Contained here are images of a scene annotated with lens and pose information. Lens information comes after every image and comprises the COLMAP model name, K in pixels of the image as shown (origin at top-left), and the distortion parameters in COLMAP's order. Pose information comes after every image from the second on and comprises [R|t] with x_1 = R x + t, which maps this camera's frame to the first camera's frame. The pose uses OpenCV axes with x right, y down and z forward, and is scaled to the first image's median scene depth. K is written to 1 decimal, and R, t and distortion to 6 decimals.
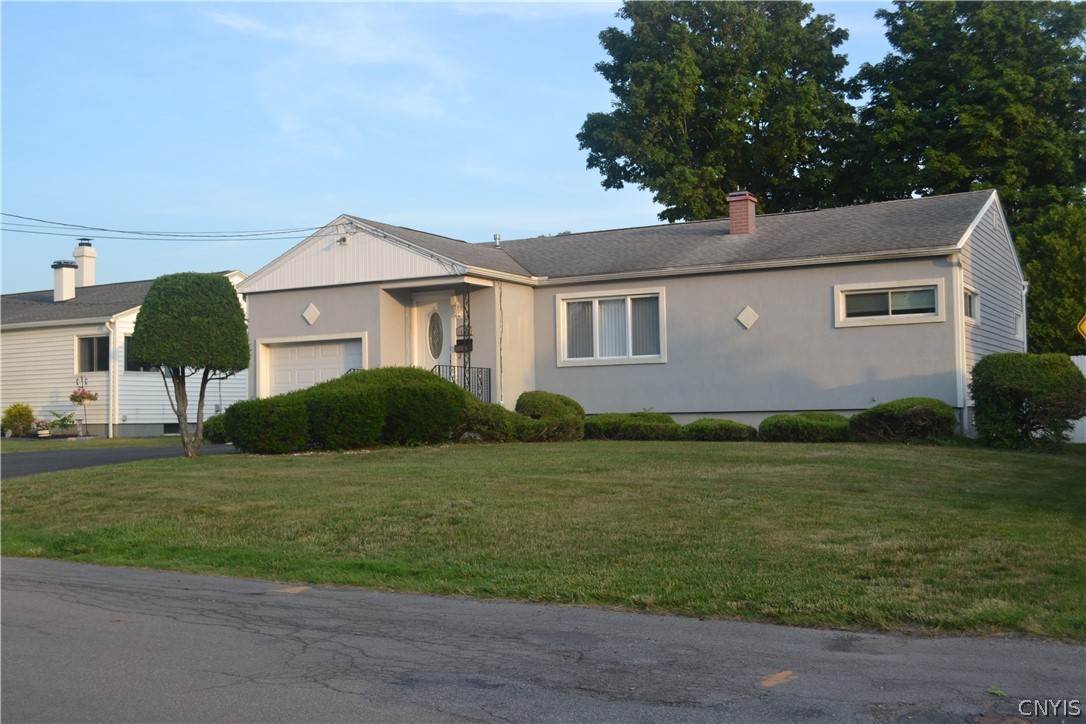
lens RADIAL K [[1208.7, 0, 543.0], [0, 1208.7, 362.0], [0, 0, 1]] dist [-0.050748, 0.006199]
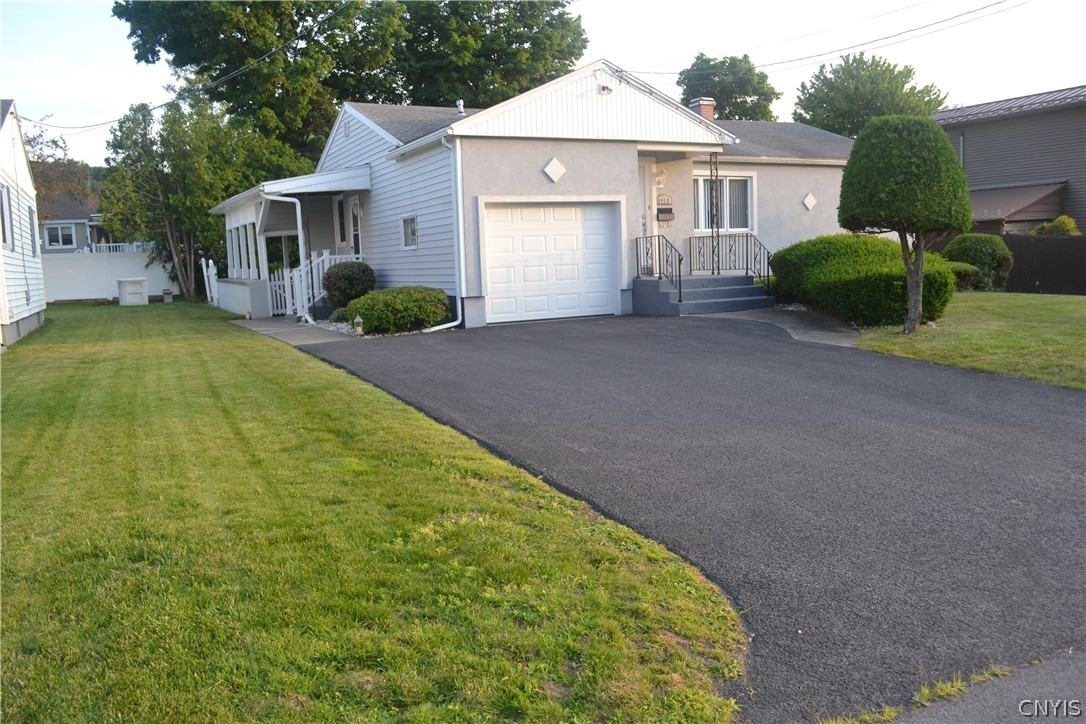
lens RADIAL K [[869.9, 0, 543.0], [0, 869.9, 362.0], [0, 0, 1]] dist [-0.083101, 0.014011]
pose [[0.556677, -0.103114, 0.824305, -0.753605], [-0.006706, 0.991677, 0.128579, 0.016859], [-0.830702, -0.077105, 0.551352, 0.693226]]
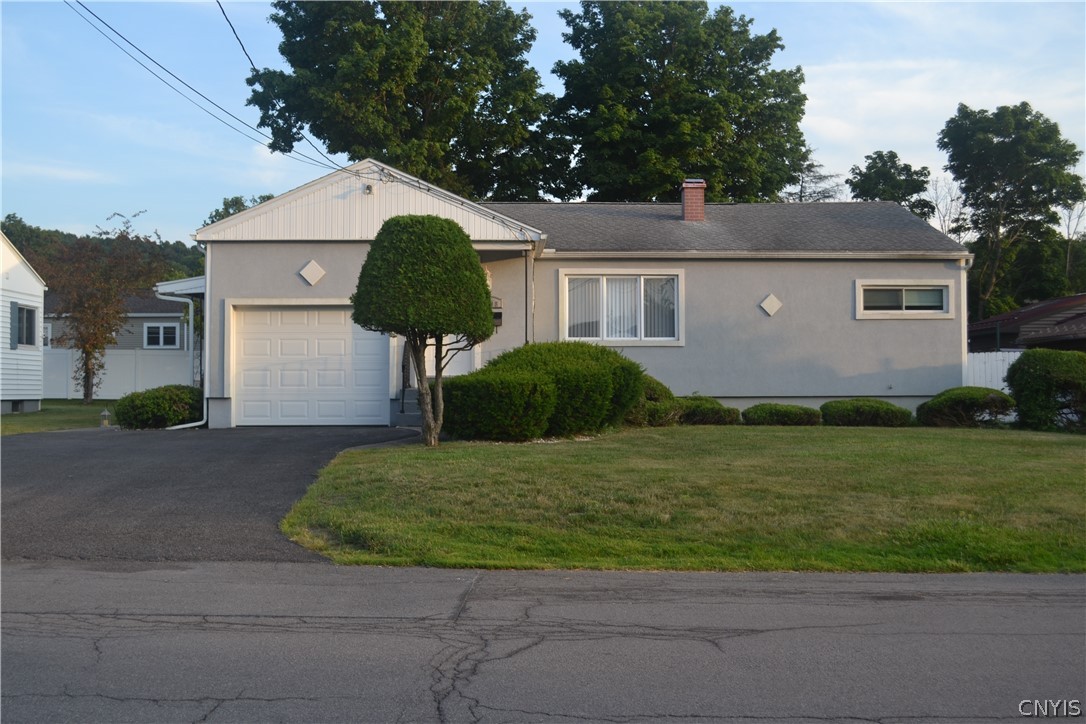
lens RADIAL K [[1208.7, 0, 543.0], [0, 1208.7, 362.0], [0, 0, 1]] dist [-0.050748, 0.006199]
pose [[0.856034, 0.027132, 0.516207, -0.509231], [-0.034317, 0.999401, 0.004379, 0.013238], [-0.515779, -0.021463, 0.856453, 0.214863]]
